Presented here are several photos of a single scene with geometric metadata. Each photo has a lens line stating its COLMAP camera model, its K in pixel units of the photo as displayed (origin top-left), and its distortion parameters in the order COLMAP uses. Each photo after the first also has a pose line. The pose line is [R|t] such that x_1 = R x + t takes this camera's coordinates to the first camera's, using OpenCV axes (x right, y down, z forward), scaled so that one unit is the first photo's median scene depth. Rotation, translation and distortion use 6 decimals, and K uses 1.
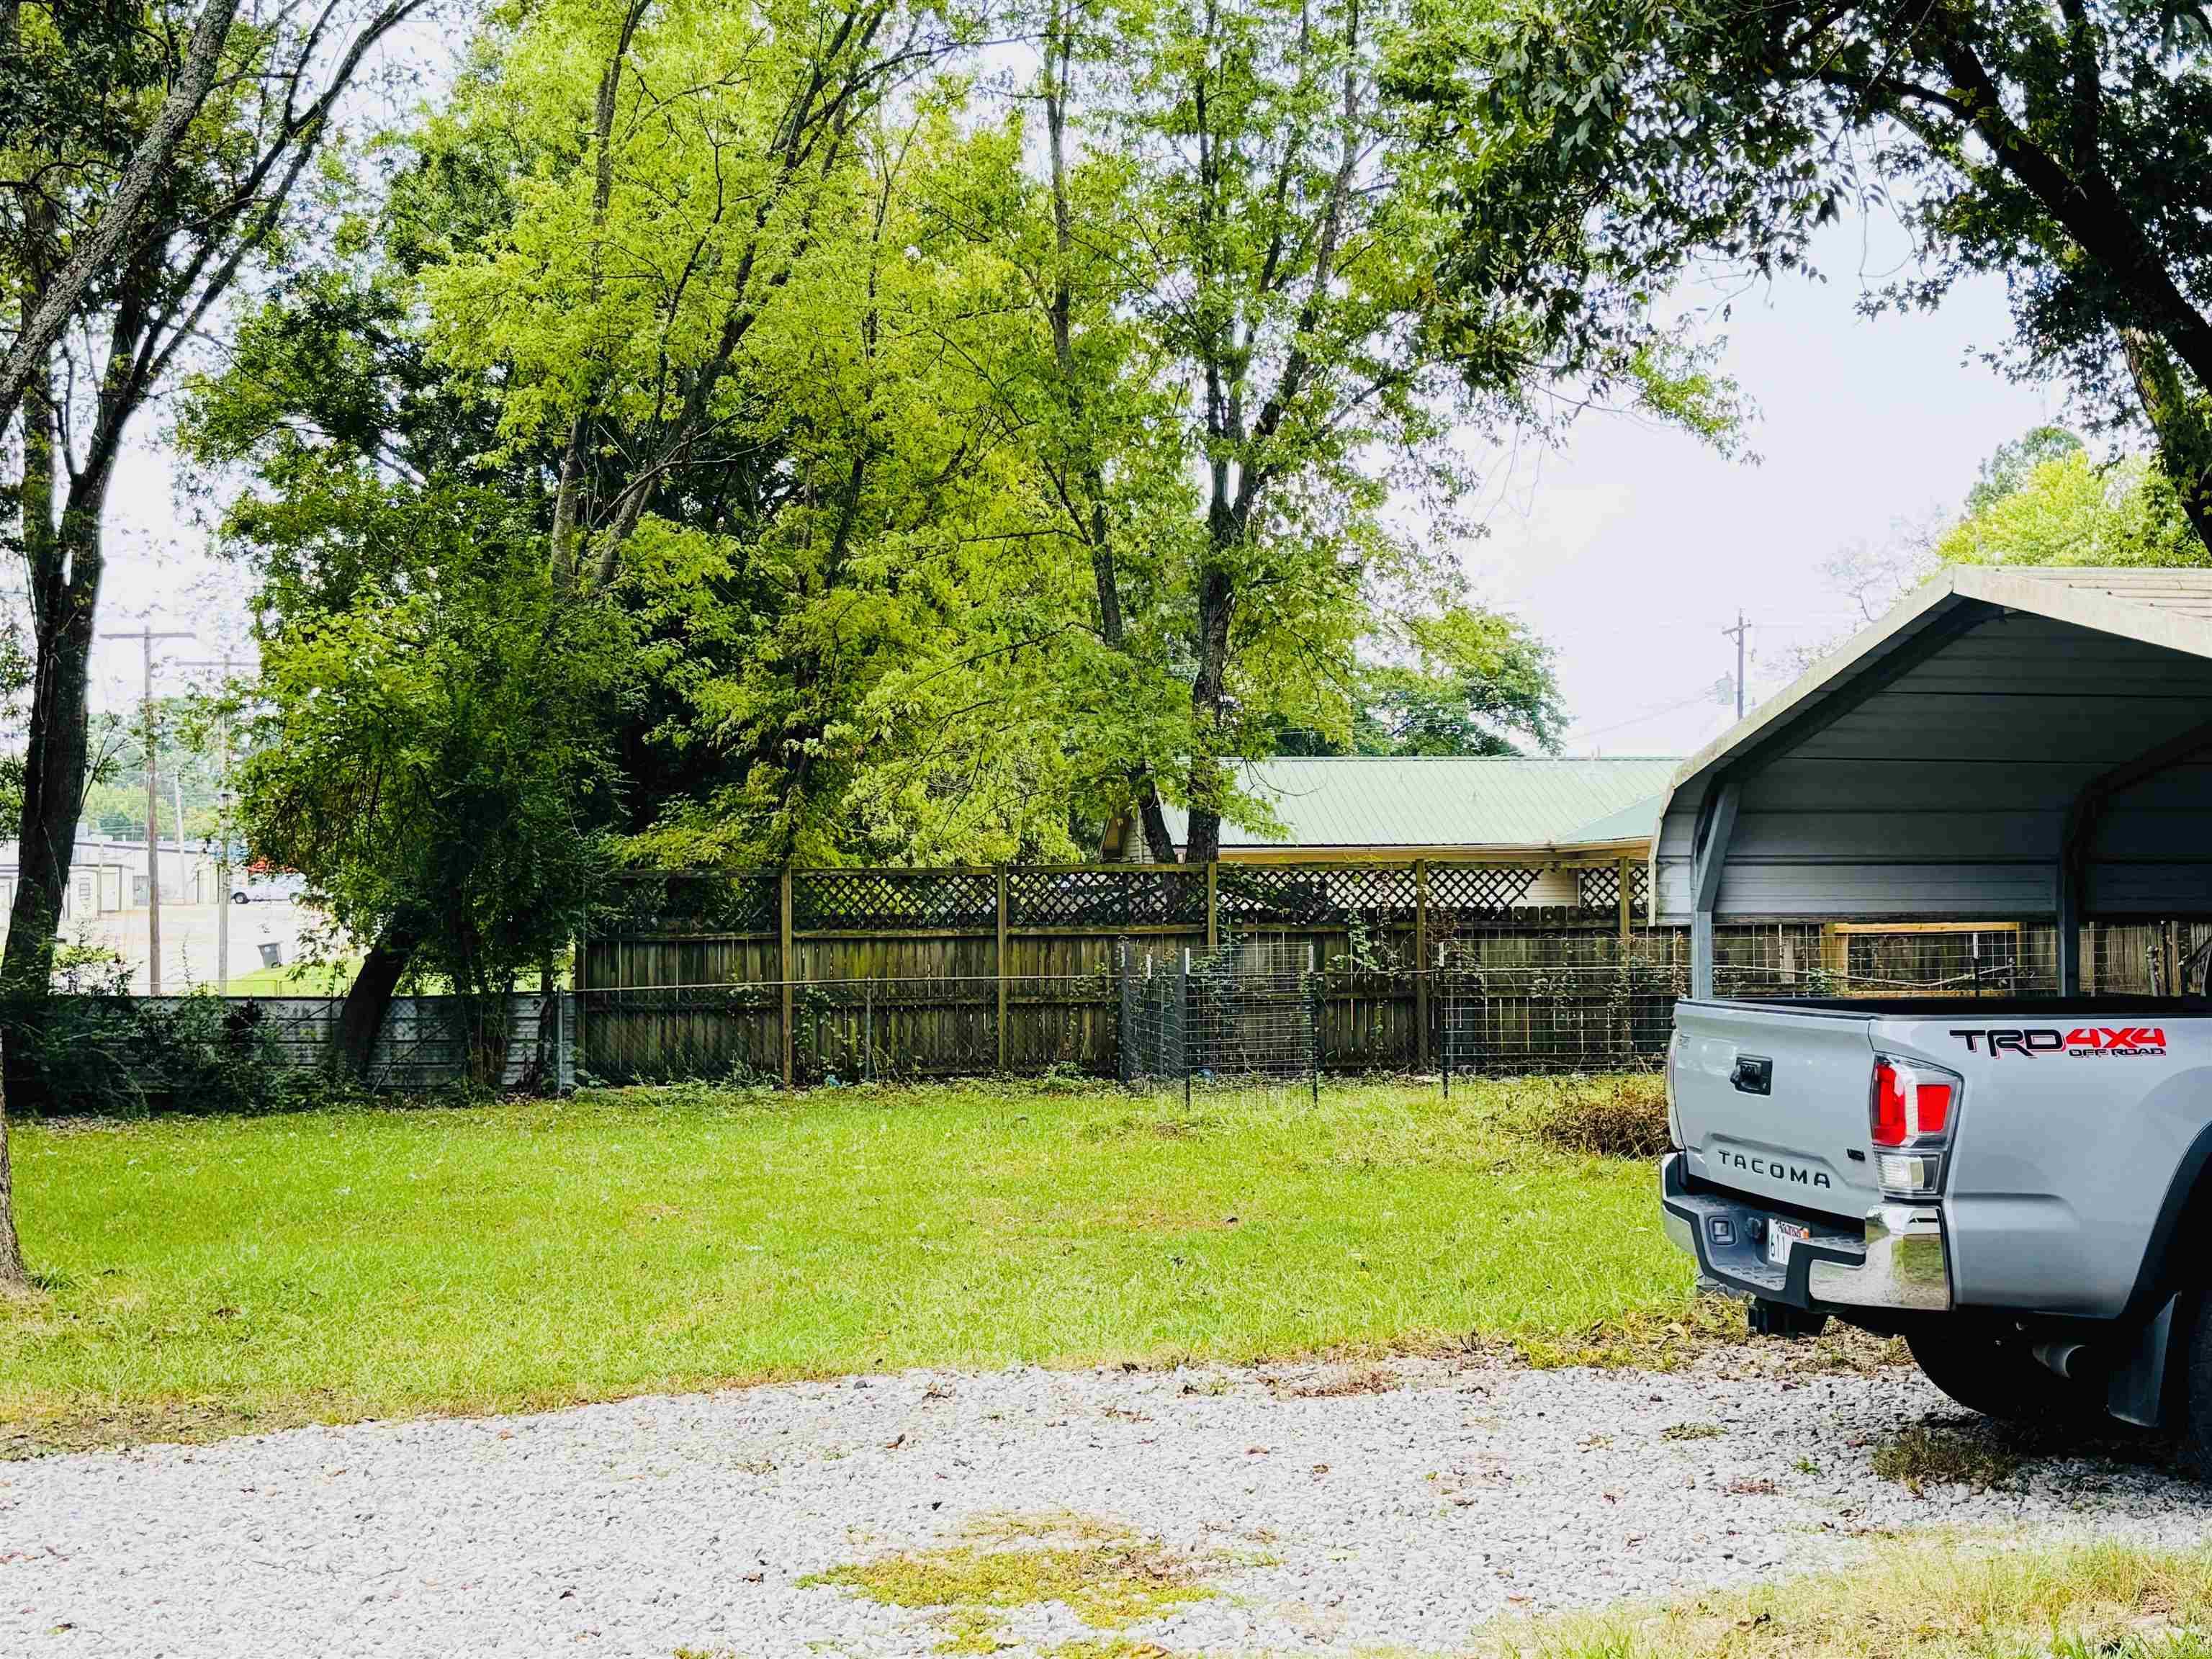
lens RADIAL K [[2989.6, 0, 1106.4], [0, 2989.6, 831.5], [0, 0, 1]] dist [0.164814, 0.000000]
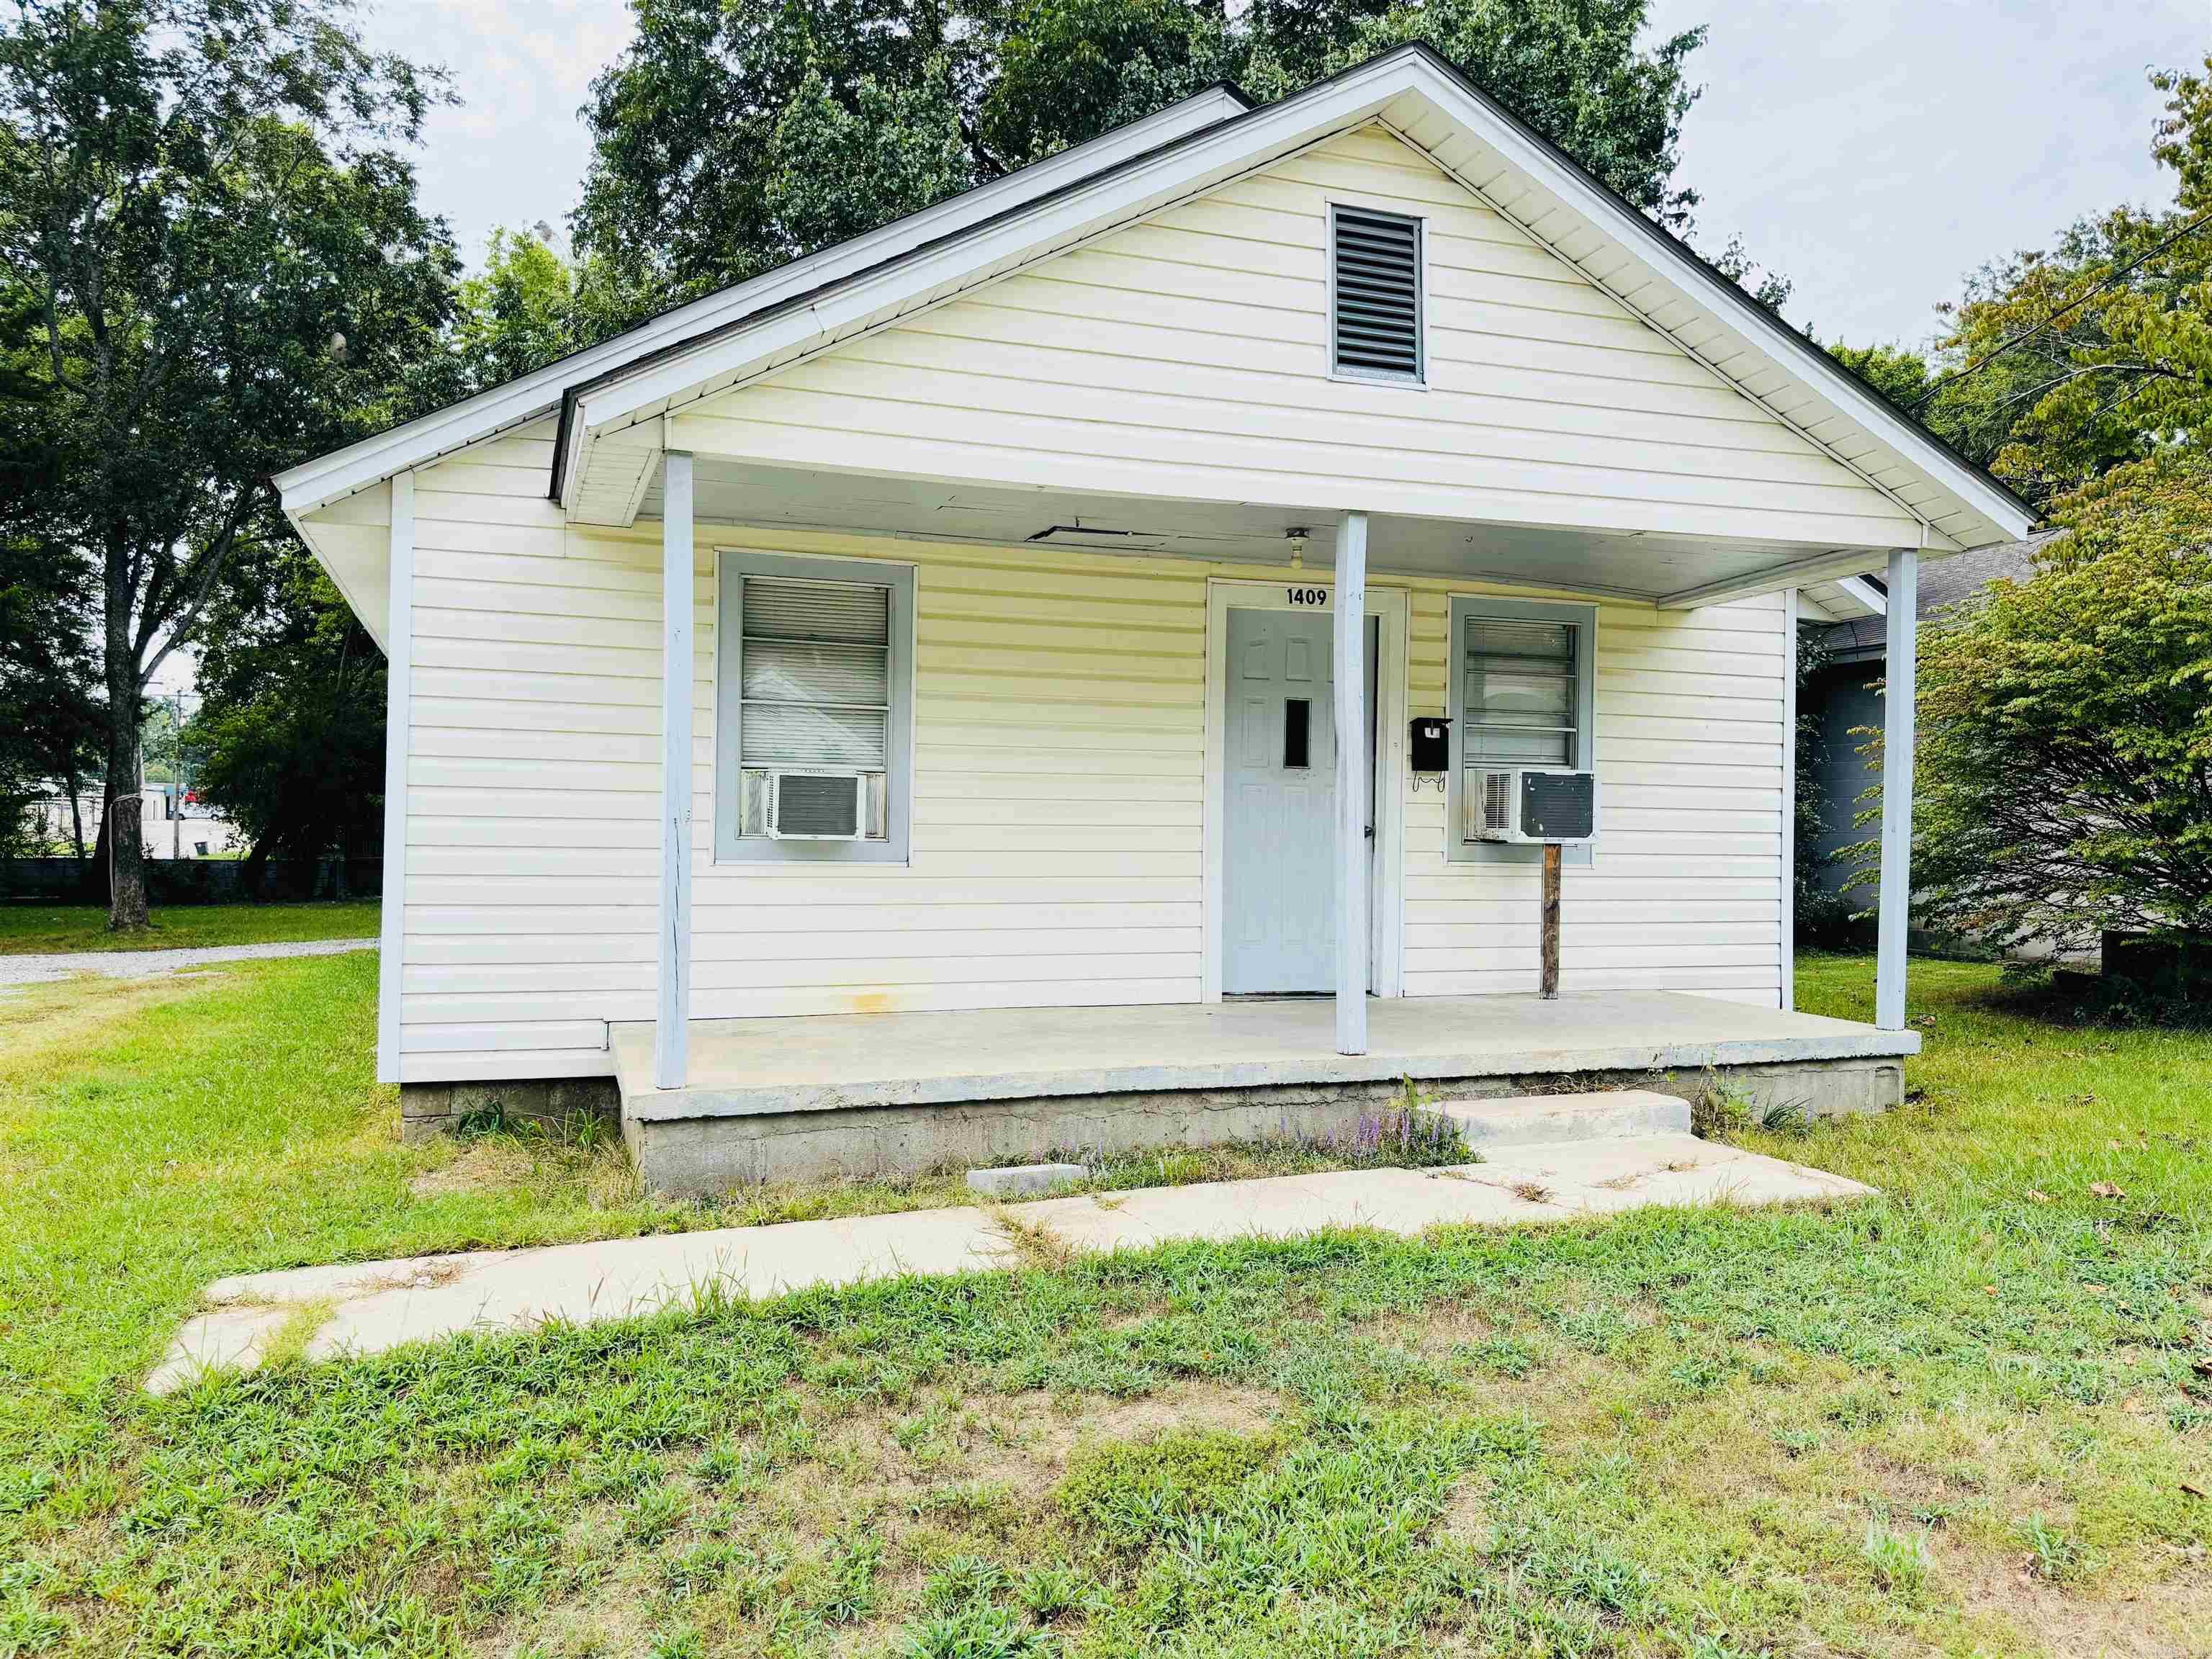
lens RADIAL K [[1697.9, 0, 1087.4], [0, 1697.9, 822.2], [0, 0, 1]] dist [0.029729, -0.024952]
pose [[0.977646, 0.009919, 0.210025, 0.142243], [-0.014739, 0.999662, 0.021400, -0.018106], [-0.209741, -0.024017, 0.977462, -0.563236]]
